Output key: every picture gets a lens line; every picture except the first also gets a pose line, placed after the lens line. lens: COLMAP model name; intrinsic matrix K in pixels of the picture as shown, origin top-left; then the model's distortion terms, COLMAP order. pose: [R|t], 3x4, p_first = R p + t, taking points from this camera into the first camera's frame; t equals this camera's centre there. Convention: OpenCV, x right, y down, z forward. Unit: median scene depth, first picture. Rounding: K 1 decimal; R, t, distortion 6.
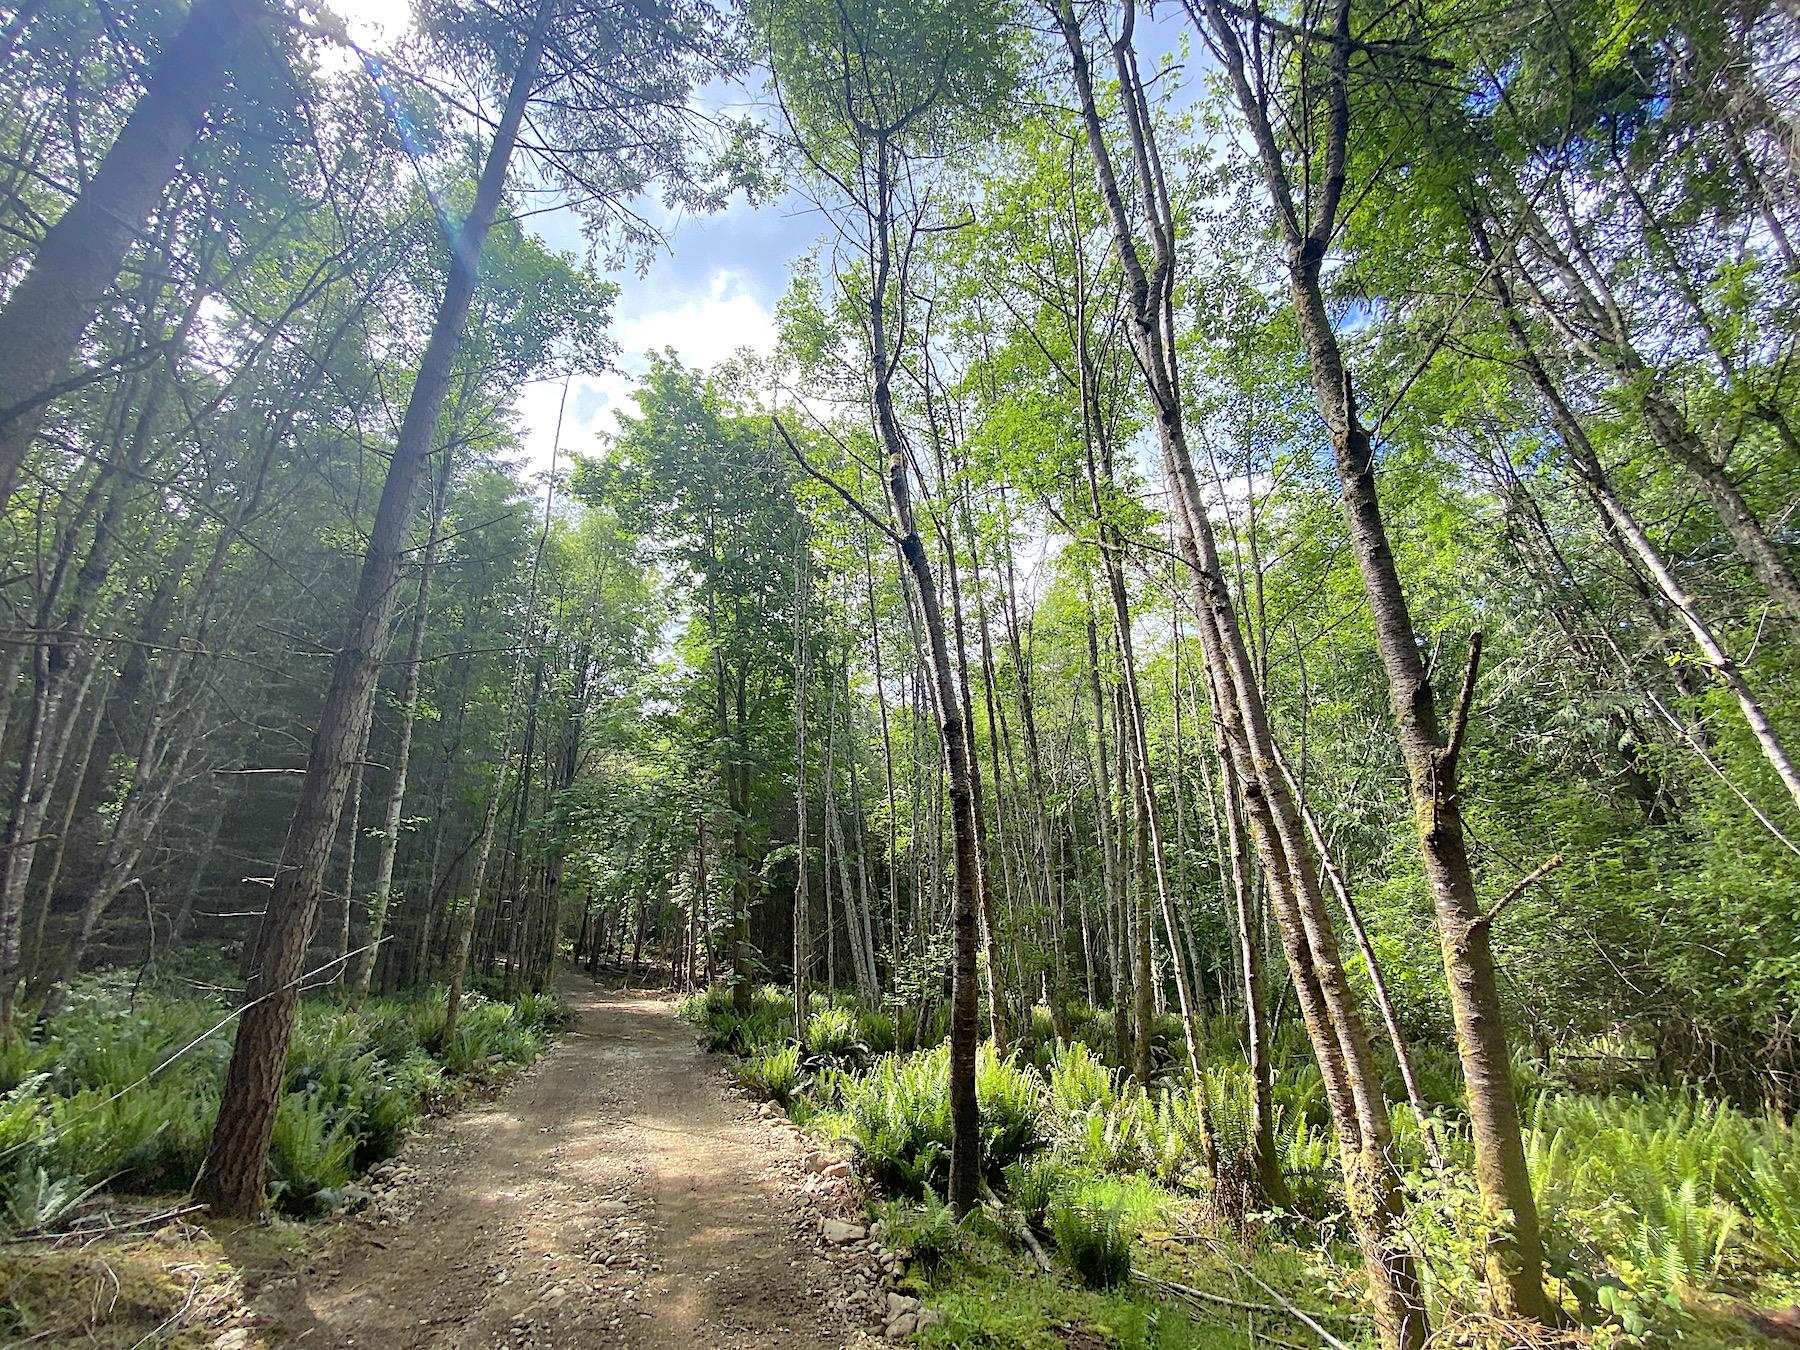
lens RADIAL K [[734.0, 0, 895.9], [0, 734.0, 668.8], [0, 0, 1]] dist [0.046716, -0.034326]
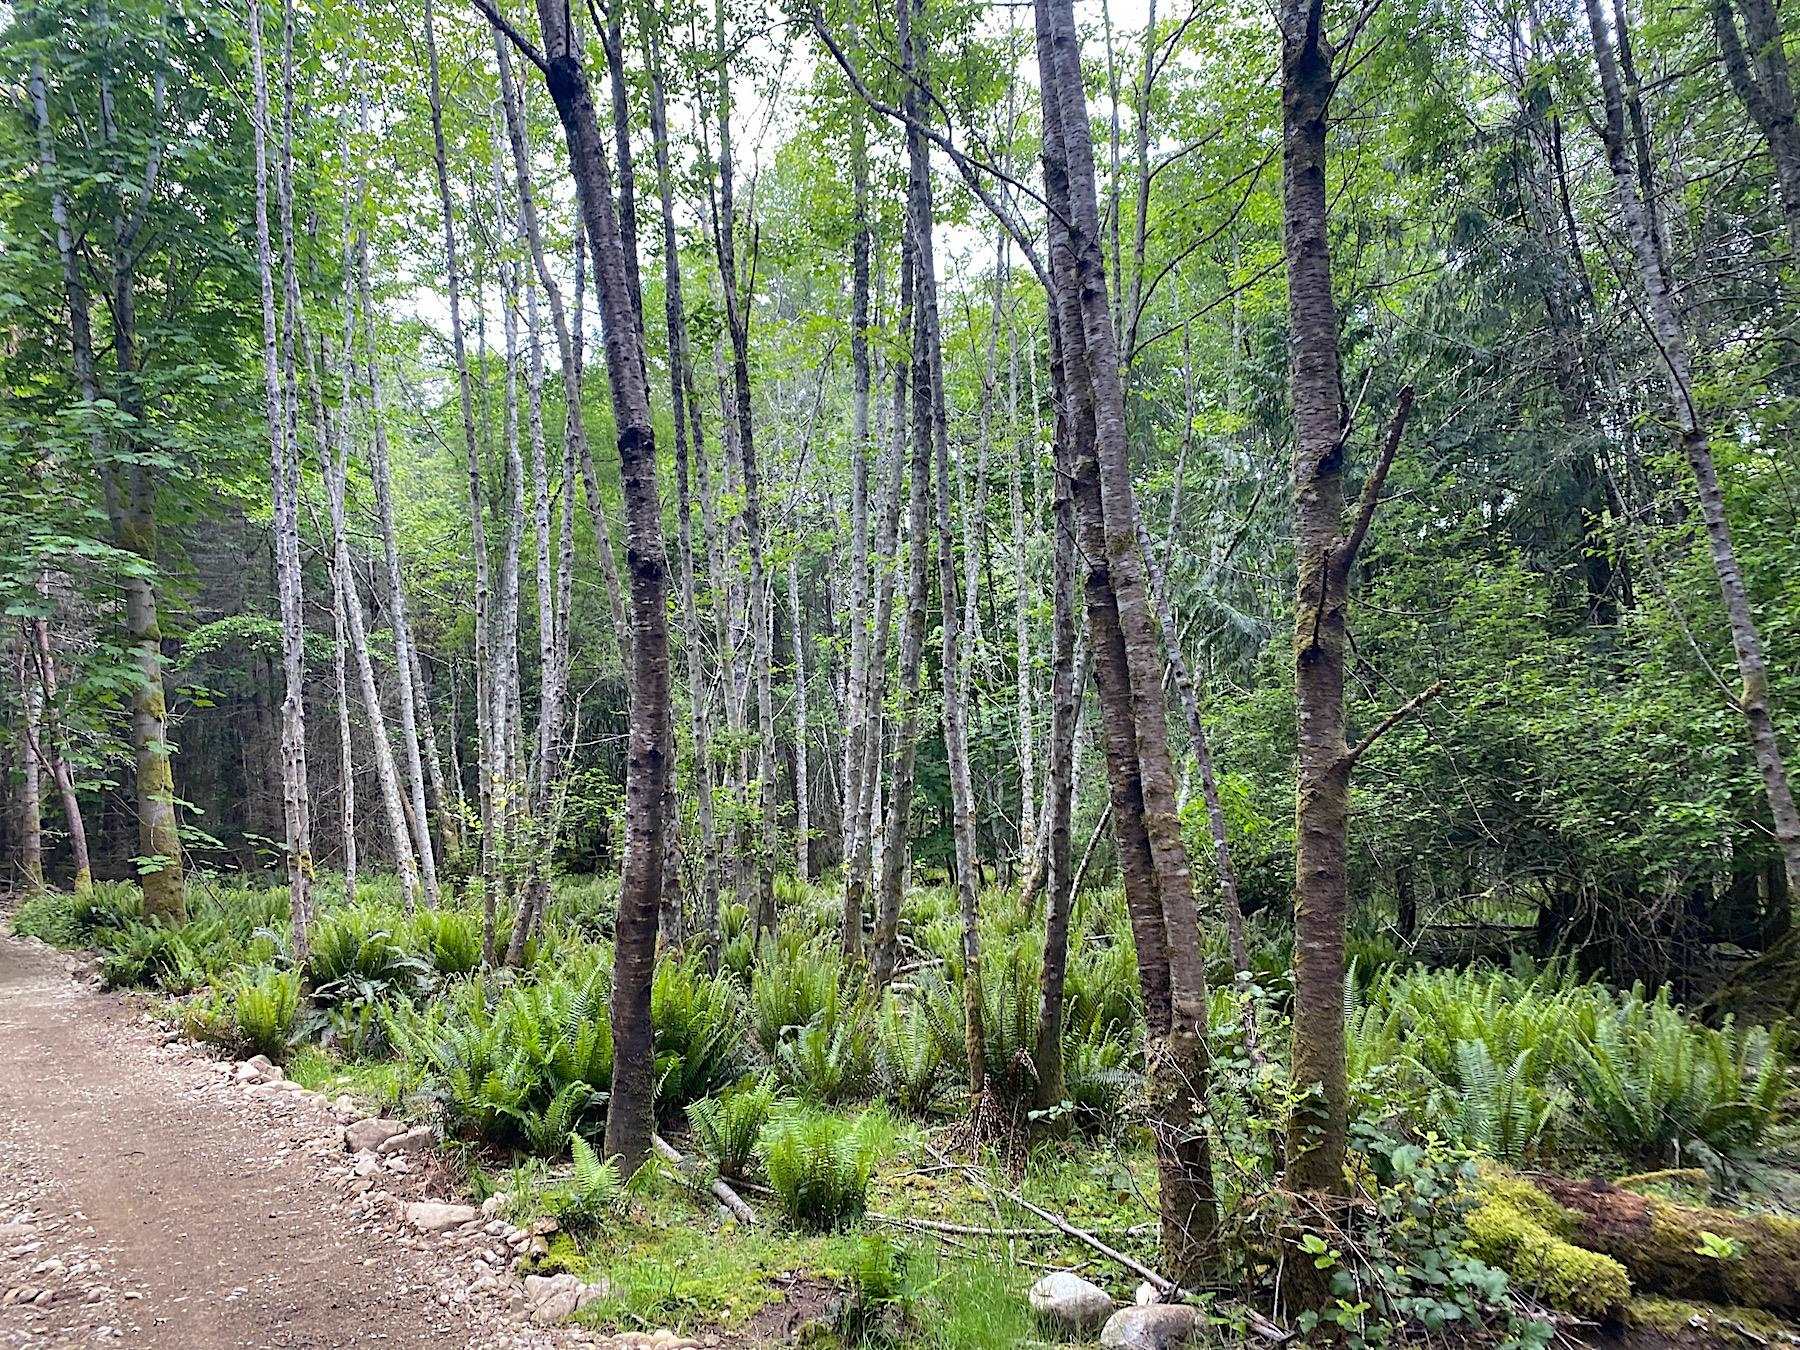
lens RADIAL K [[1419.0, 0, 902.2], [0, 1419.0, 630.8], [0, 0, 1]] dist [0.046247, -0.000700]
pose [[0.948617, 0.021424, 0.315700, -0.055102], [-0.097950, 0.968583, 0.228590, -0.036532], [-0.300885, -0.247768, 0.920912, -0.085862]]
